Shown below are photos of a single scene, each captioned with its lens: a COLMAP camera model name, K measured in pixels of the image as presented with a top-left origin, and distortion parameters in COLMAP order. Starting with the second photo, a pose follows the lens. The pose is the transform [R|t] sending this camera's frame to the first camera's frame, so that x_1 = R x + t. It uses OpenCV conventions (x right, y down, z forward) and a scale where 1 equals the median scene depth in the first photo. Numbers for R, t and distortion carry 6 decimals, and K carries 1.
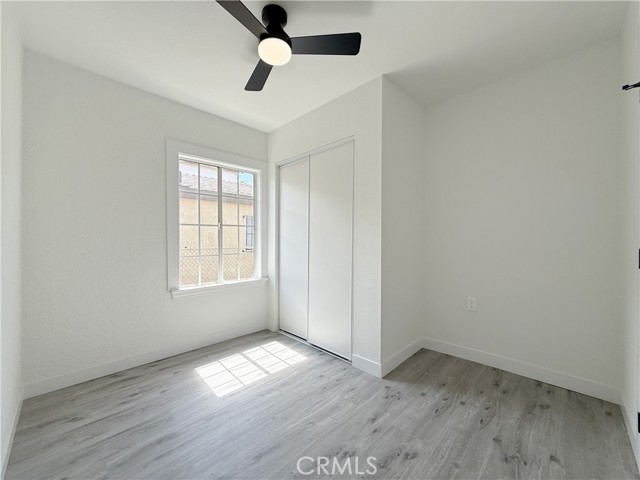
lens RADIAL K [[257.2, 0, 317.8], [0, 257.2, 238.1], [0, 0, 1]] dist [-0.002256, 0.001075]
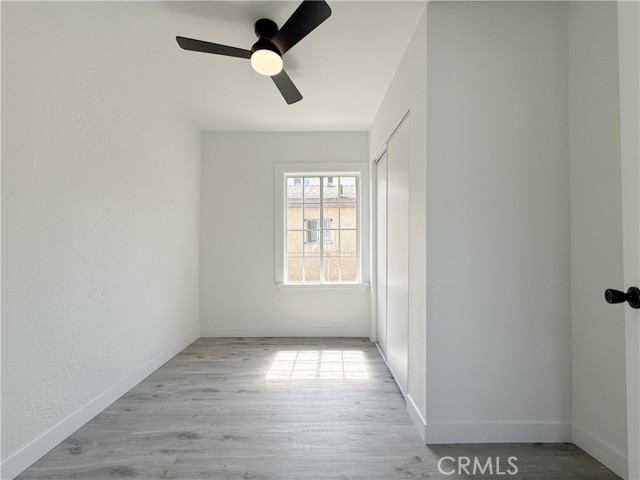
lens RADIAL K [[257.2, 0, 319.3], [0, 257.2, 238.2], [0, 0, 1]] dist [-0.002256, 0.001075]
pose [[0.703886, -0.016990, -0.710109, 0.456463], [0.005422, 0.999813, -0.018546, 0.008263], [0.710292, 0.009204, 0.703847, 0.263828]]
